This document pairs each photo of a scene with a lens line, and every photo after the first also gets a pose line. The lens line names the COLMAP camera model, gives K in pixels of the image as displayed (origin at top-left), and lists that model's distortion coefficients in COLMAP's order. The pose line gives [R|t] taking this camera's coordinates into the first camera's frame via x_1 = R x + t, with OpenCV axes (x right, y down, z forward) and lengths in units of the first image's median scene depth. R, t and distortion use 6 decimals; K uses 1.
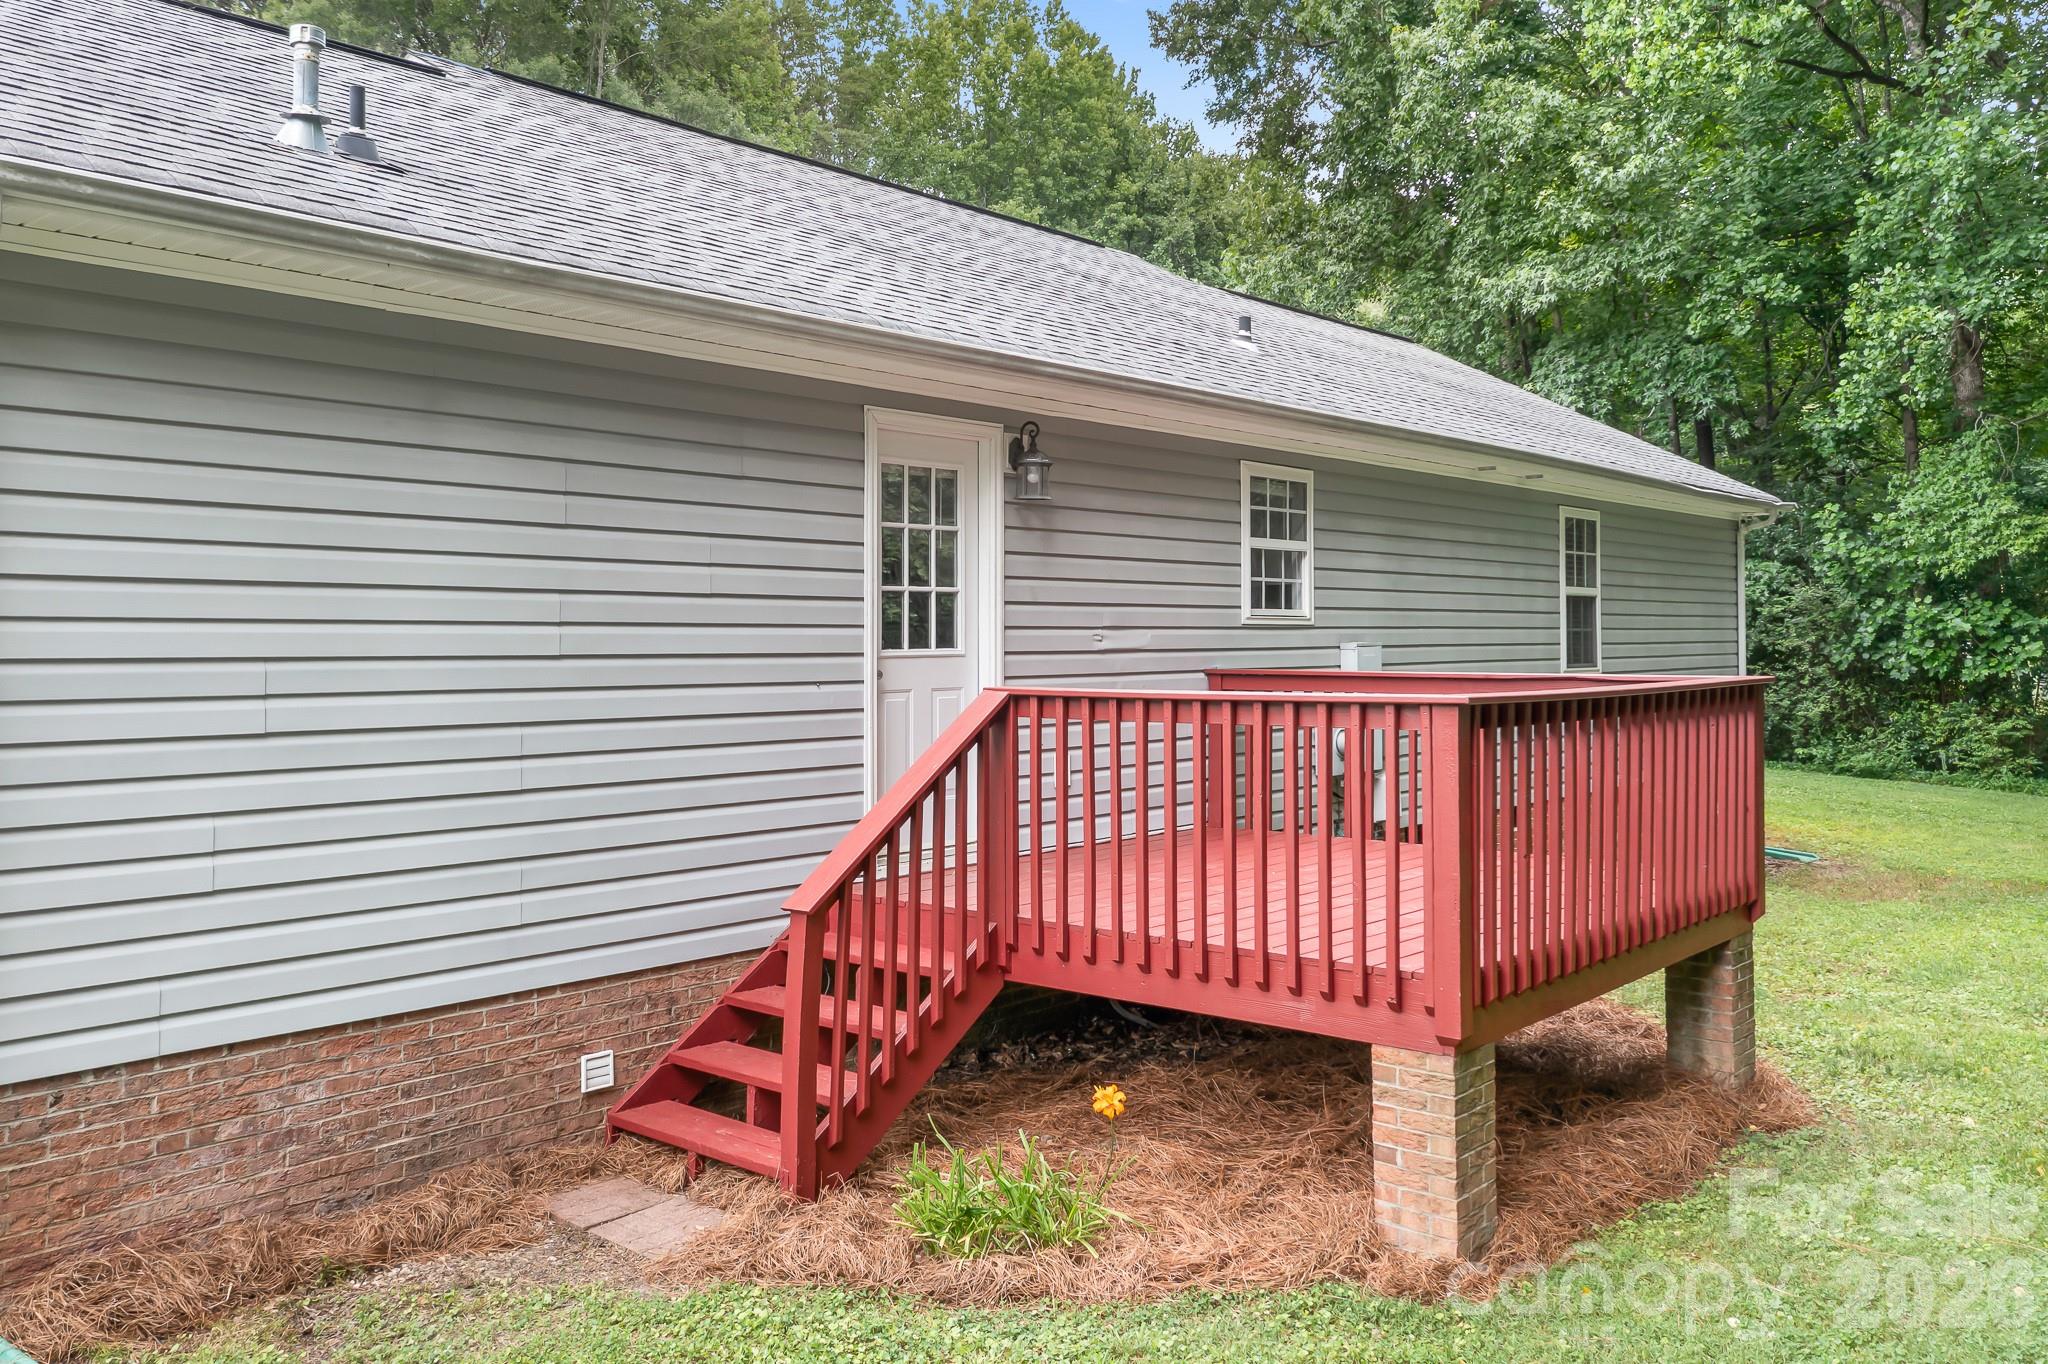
lens RADIAL K [[1626.9, 0, 1043.8], [0, 1626.9, 596.8], [0, 0, 1]] dist [-0.002801, 0.002948]
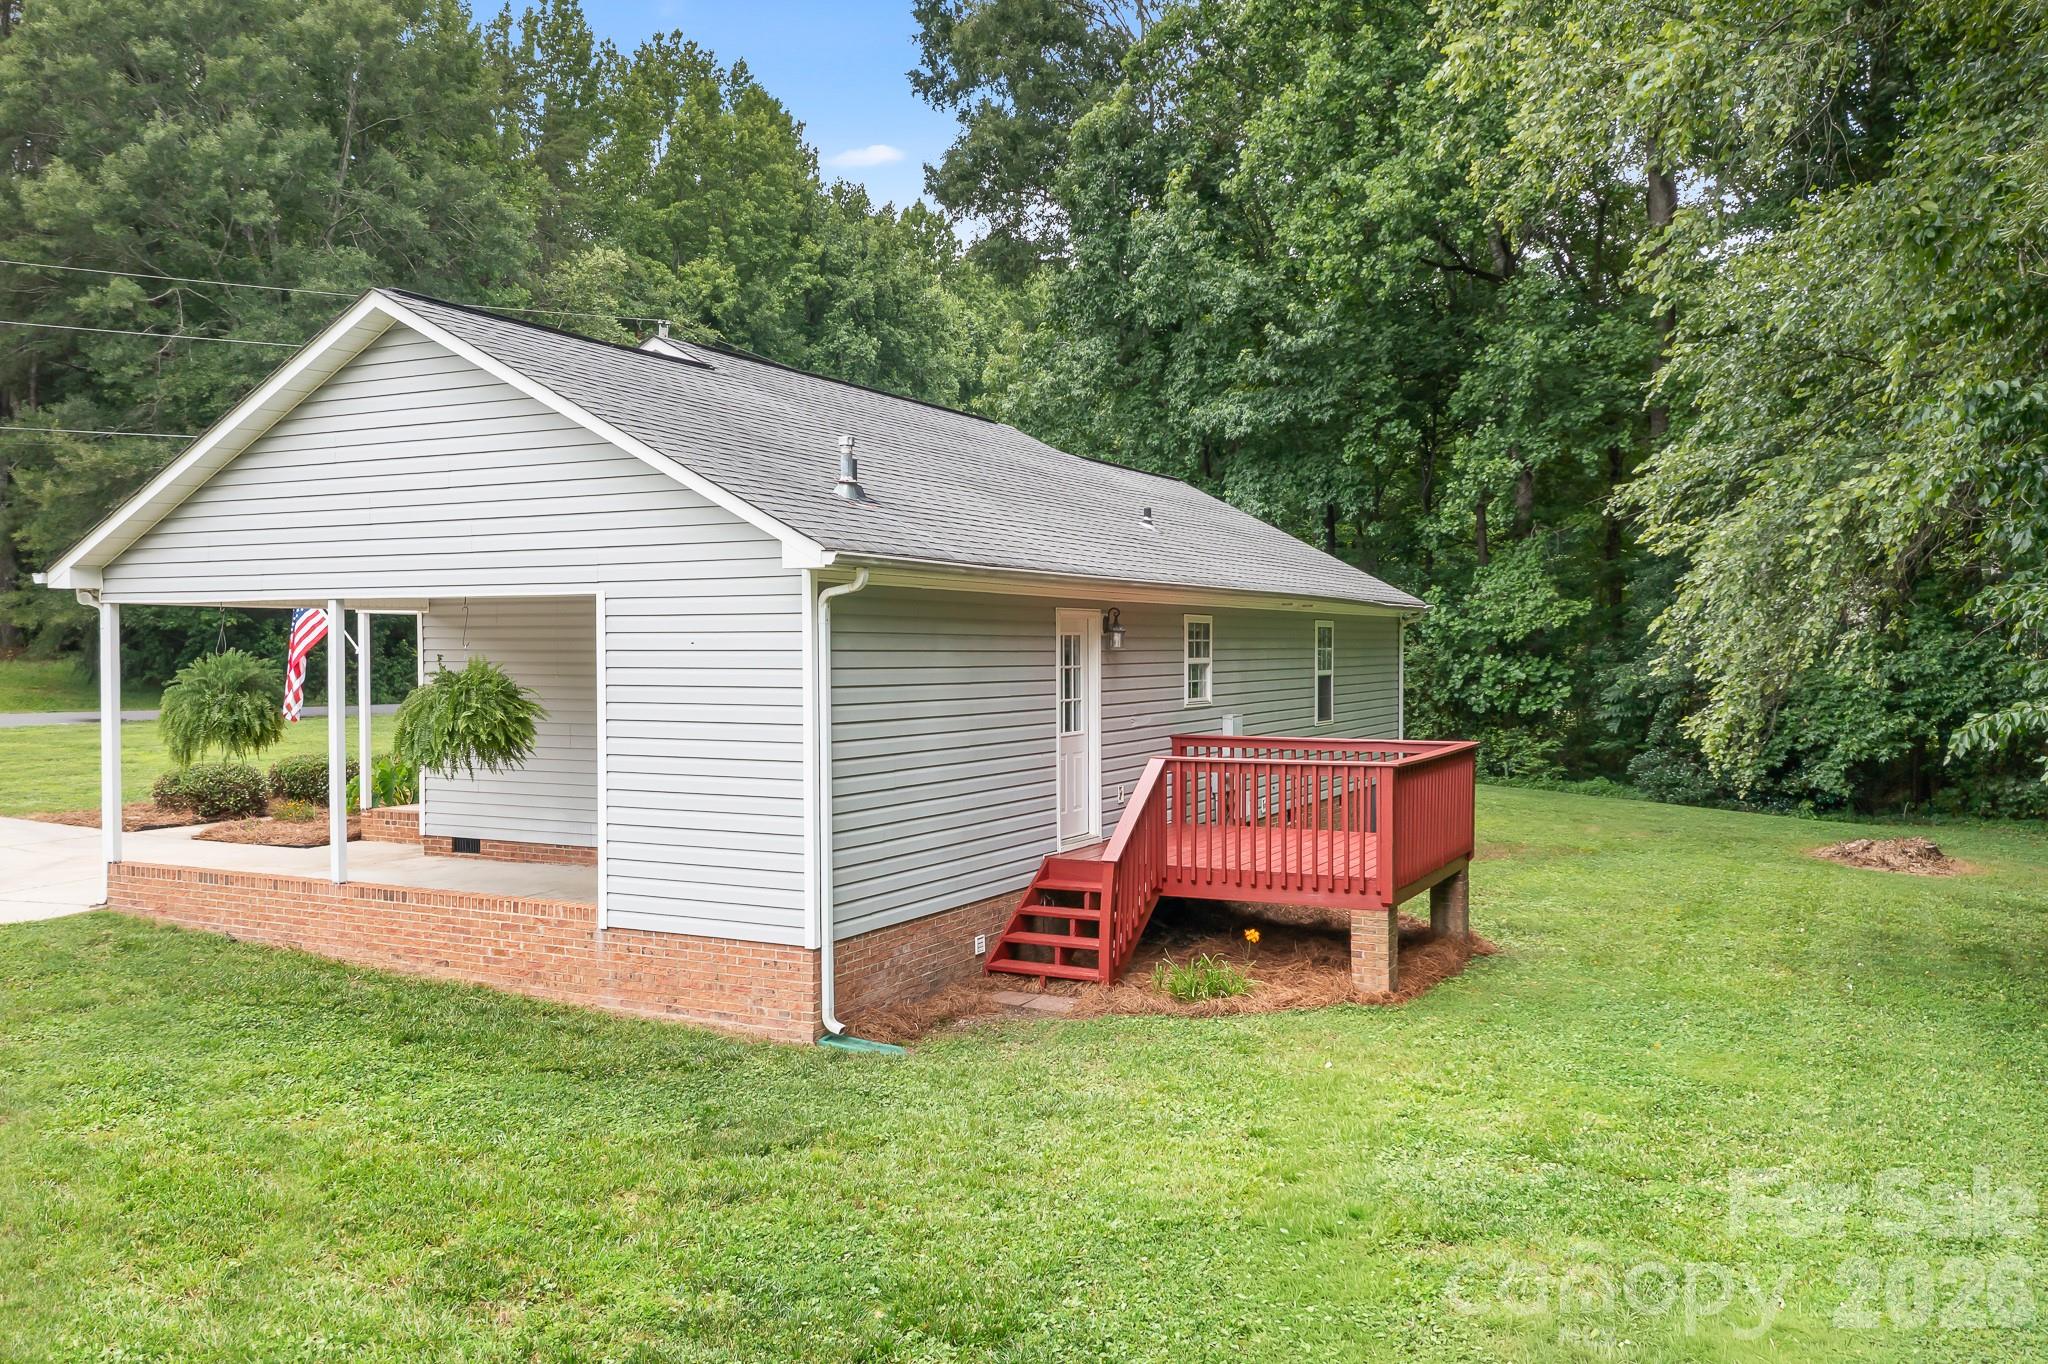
lens RADIAL K [[1626.9, 0, 1023.6], [0, 1626.9, 685.7], [0, 0, 1]] dist [-0.002801, 0.002948]
pose [[0.971214, -0.004498, 0.238164, -0.191766], [-0.007152, 0.998820, 0.048030, -0.037219], [-0.238099, -0.048350, 0.970037, -0.271531]]
